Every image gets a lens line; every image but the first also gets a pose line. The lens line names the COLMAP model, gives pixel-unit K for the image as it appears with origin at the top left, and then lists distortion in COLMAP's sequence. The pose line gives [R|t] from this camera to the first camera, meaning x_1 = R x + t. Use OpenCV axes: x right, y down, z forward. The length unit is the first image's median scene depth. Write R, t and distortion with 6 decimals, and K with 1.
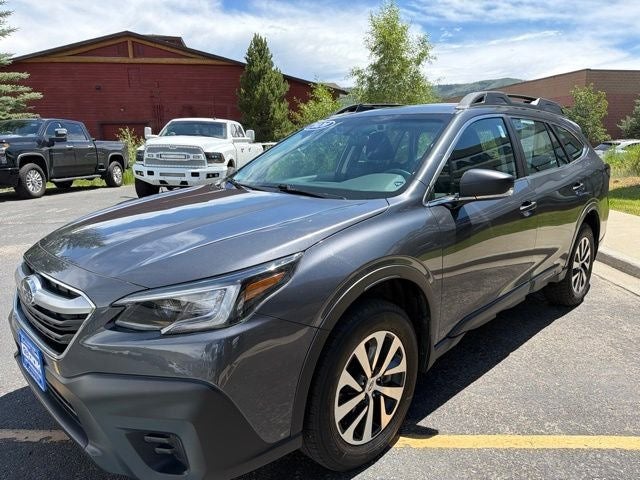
lens RADIAL K [[445.1, 0, 320.0], [0, 445.1, 240.0], [0, 0, 1]] dist [0.036948, -0.064026]
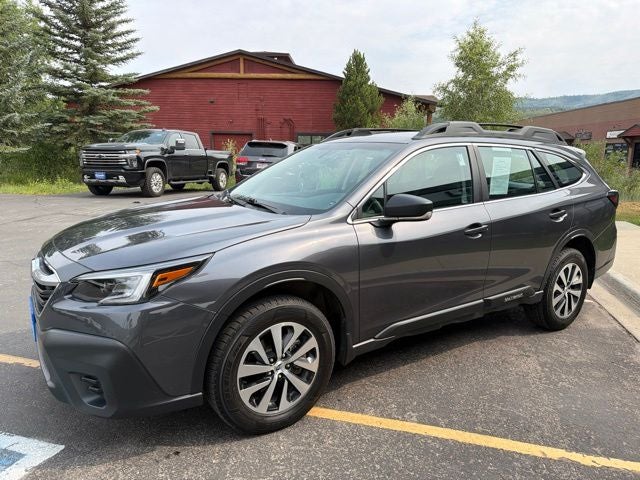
lens RADIAL K [[445.1, 0, 320.0], [0, 445.1, 240.0], [0, 0, 1]] dist [0.036948, -0.064026]
pose [[0.971920, 0.069789, -0.224724, 0.041666], [-0.074759, 0.997108, -0.013672, -0.001284], [0.223120, 0.030088, 0.974327, -0.013733]]
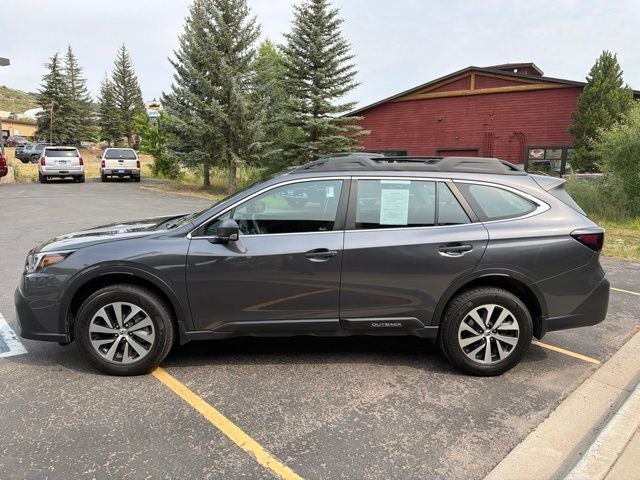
lens RADIAL K [[445.0, 0, 320.6], [0, 445.0, 237.4], [0, 0, 1]] dist [0.036700, -0.064214]
pose [[0.705778, 0.124465, -0.697414, 0.125294], [-0.161106, 0.986850, 0.013081, -0.012627], [0.689872, 0.103126, 0.716549, 0.009817]]
